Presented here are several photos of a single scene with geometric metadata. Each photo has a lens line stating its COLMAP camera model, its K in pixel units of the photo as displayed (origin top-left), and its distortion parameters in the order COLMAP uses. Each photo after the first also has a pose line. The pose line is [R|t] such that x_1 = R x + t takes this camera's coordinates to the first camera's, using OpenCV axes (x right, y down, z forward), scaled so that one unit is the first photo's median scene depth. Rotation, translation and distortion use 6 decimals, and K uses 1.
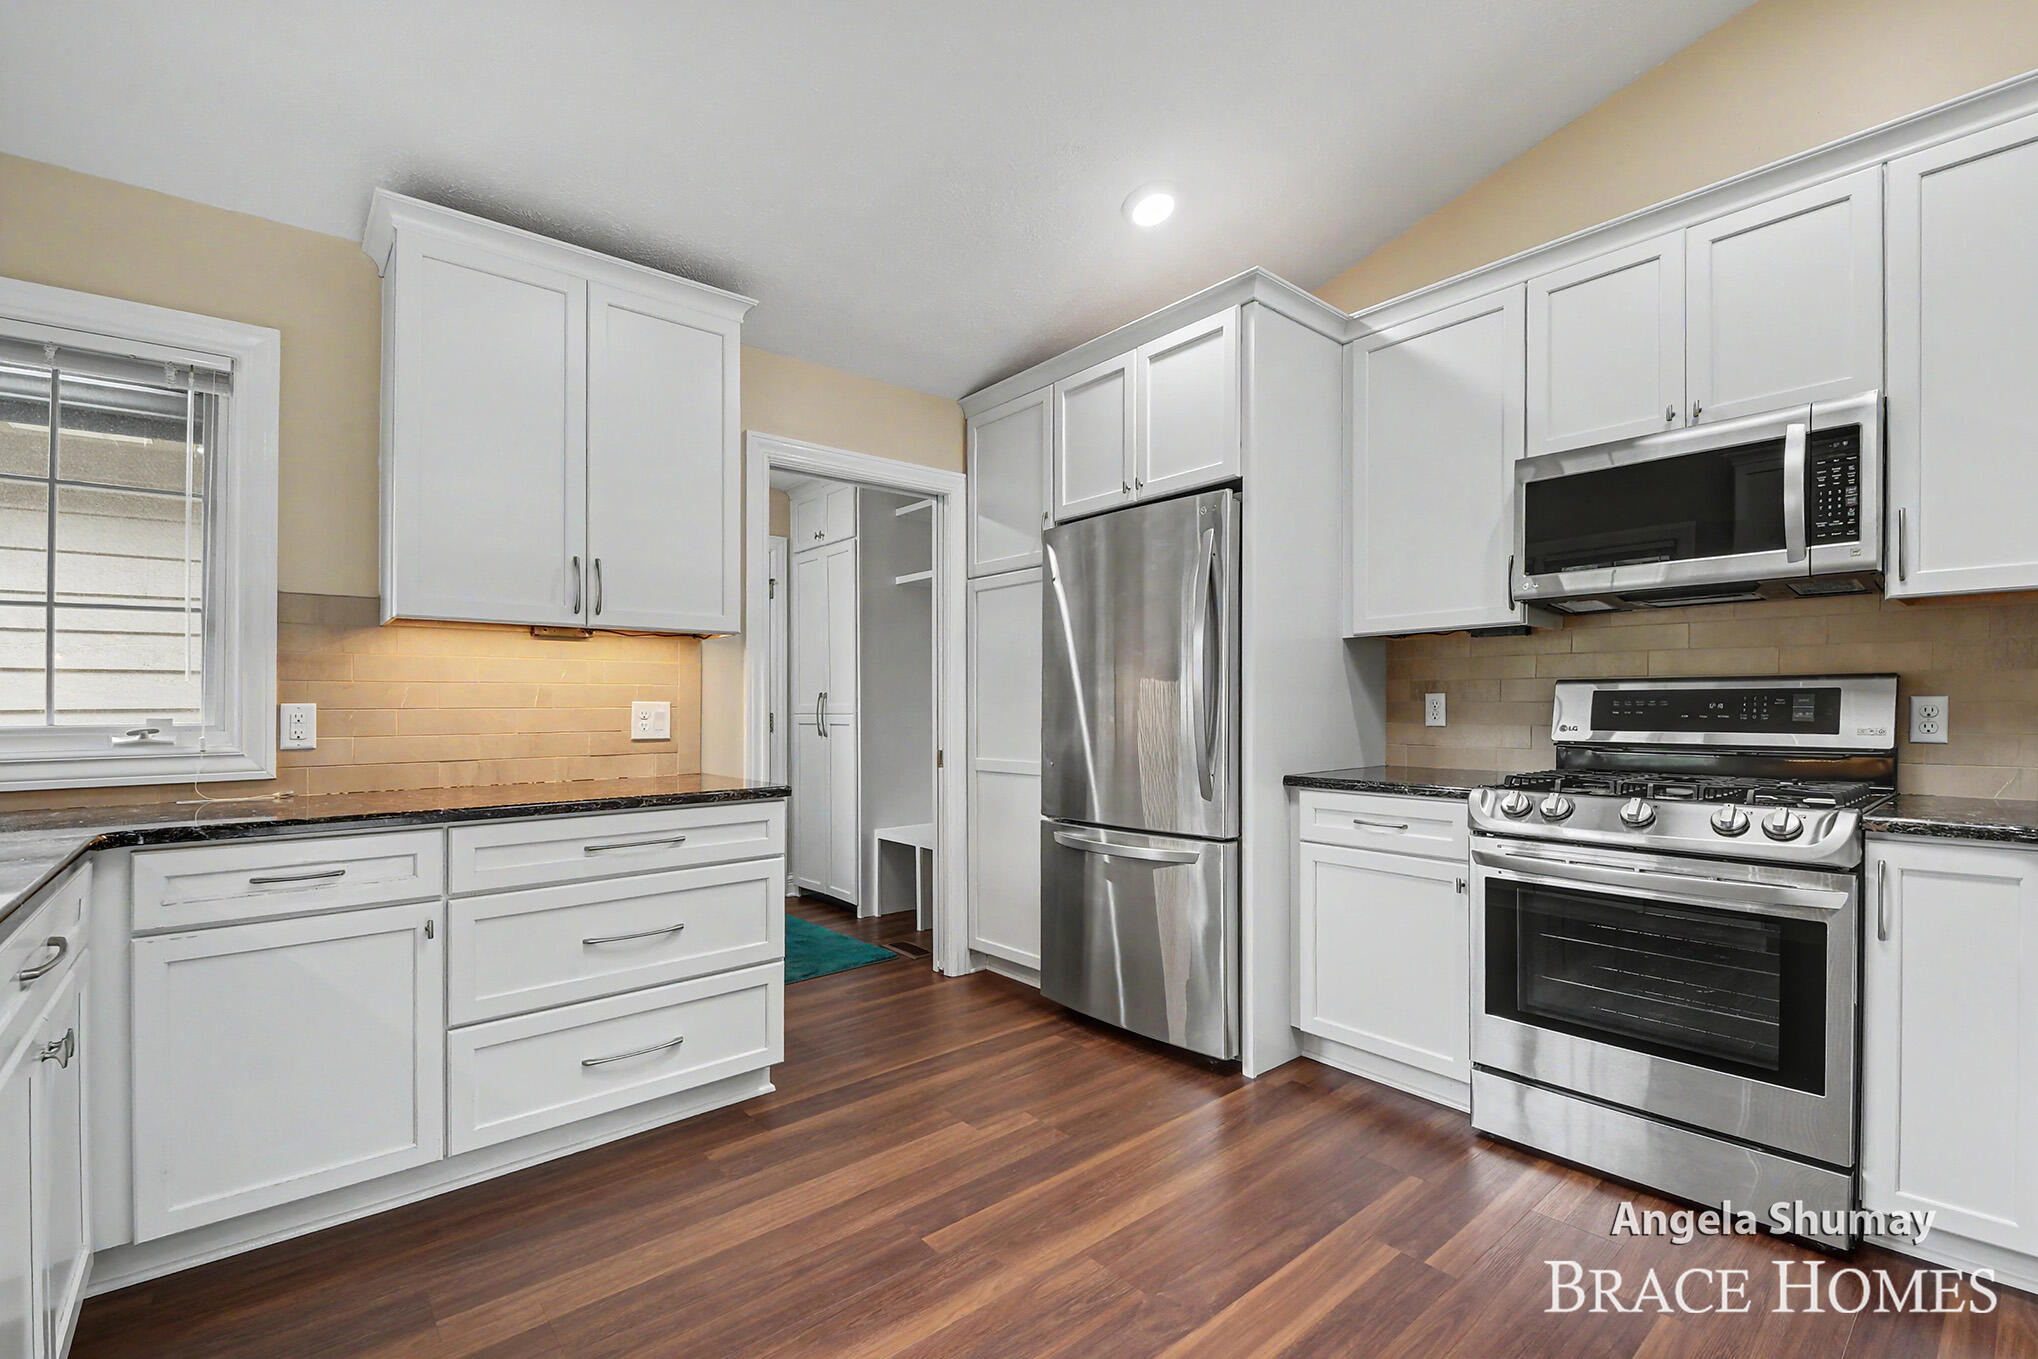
lens RADIAL K [[891.9, 0, 1017.9], [0, 891.9, 693.6], [0, 0, 1]] dist [0.002458, -0.010306]
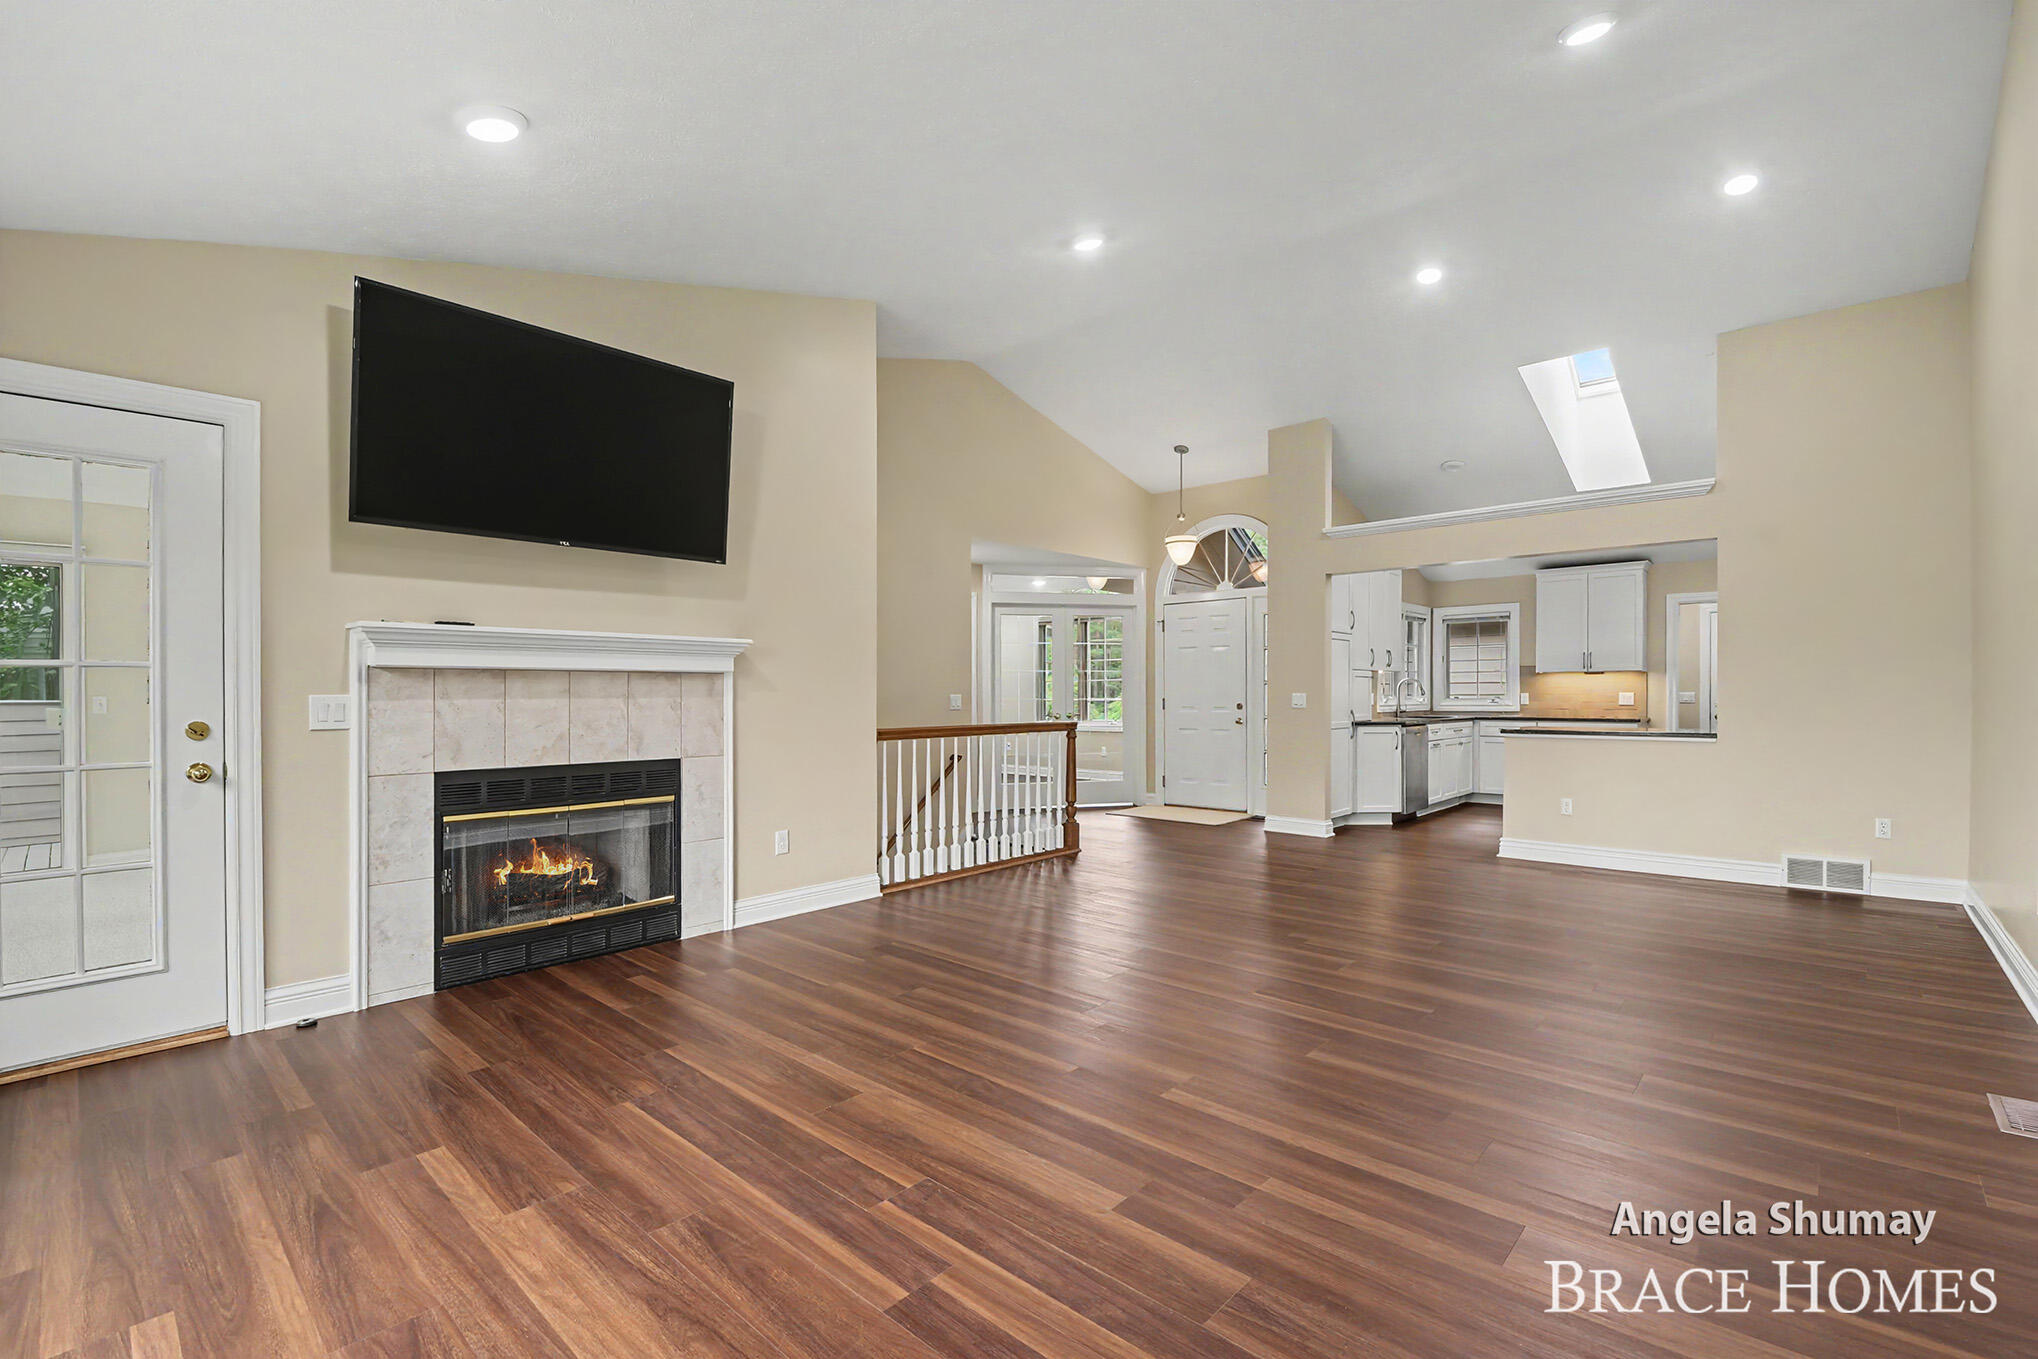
lens RADIAL K [[891.9, 0, 1015.9], [0, 891.9, 695.4], [0, 0, 1]] dist [0.002458, -0.010306]
pose [[0.118771, 0.003601, -0.992915, 2.796683], [0.014520, 0.999880, 0.005363, -0.033747], [0.992816, -0.015054, 0.118705, -1.698154]]
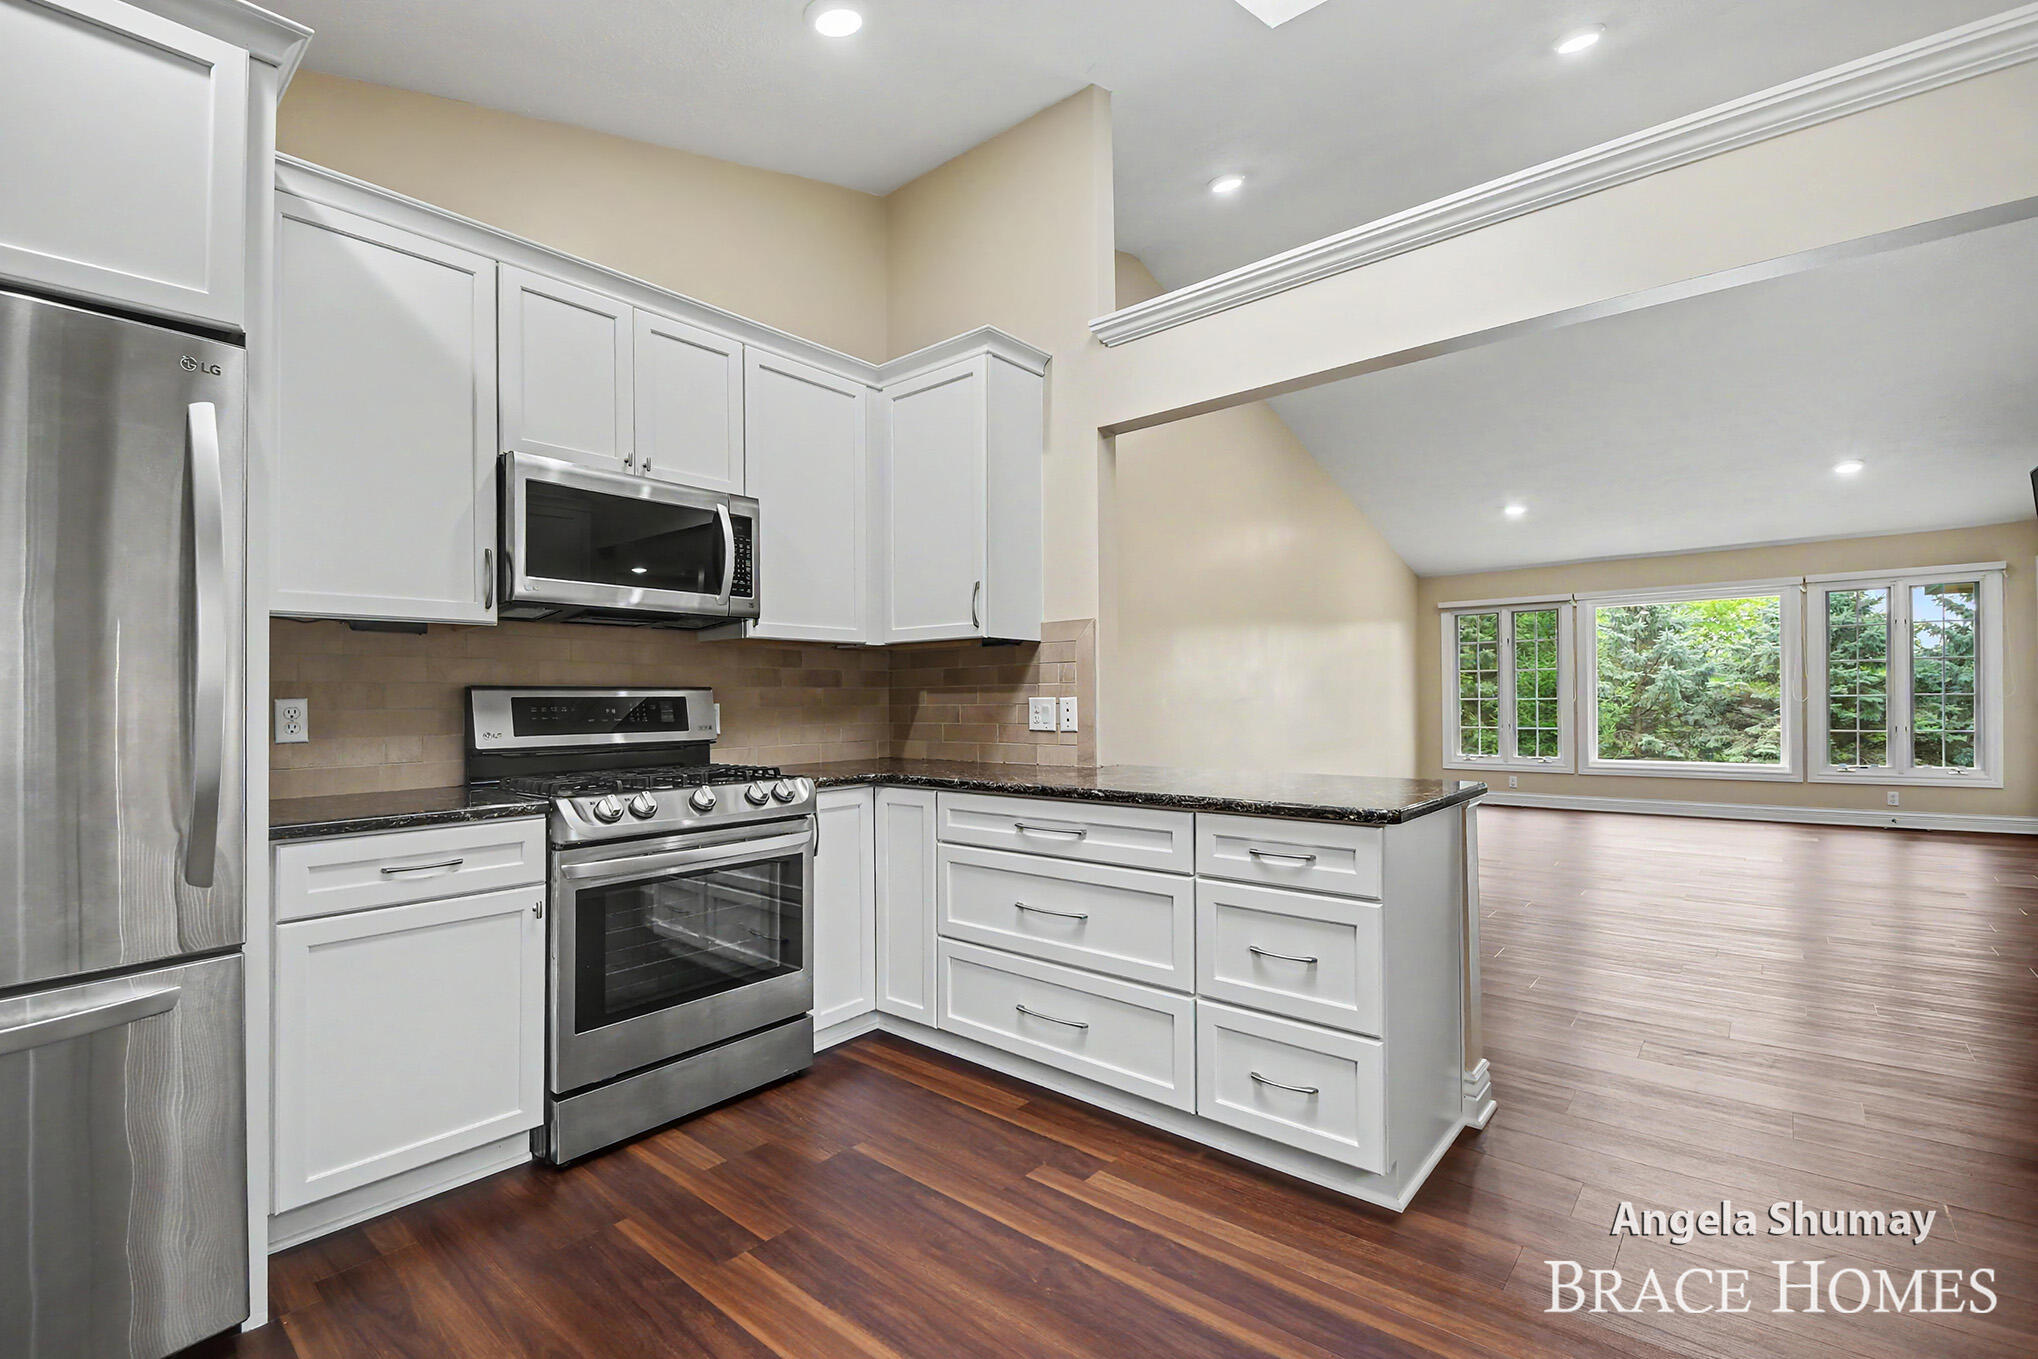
lens RADIAL K [[891.9, 0, 1007.4], [0, 891.9, 693.3], [0, 0, 1]] dist [0.002458, -0.010306]
pose [[-0.154145, 0.017509, 0.987893, -0.457798], [0.002831, 0.999847, -0.017279, 0.011453], [-0.988044, 0.000133, -0.154171, 0.640323]]
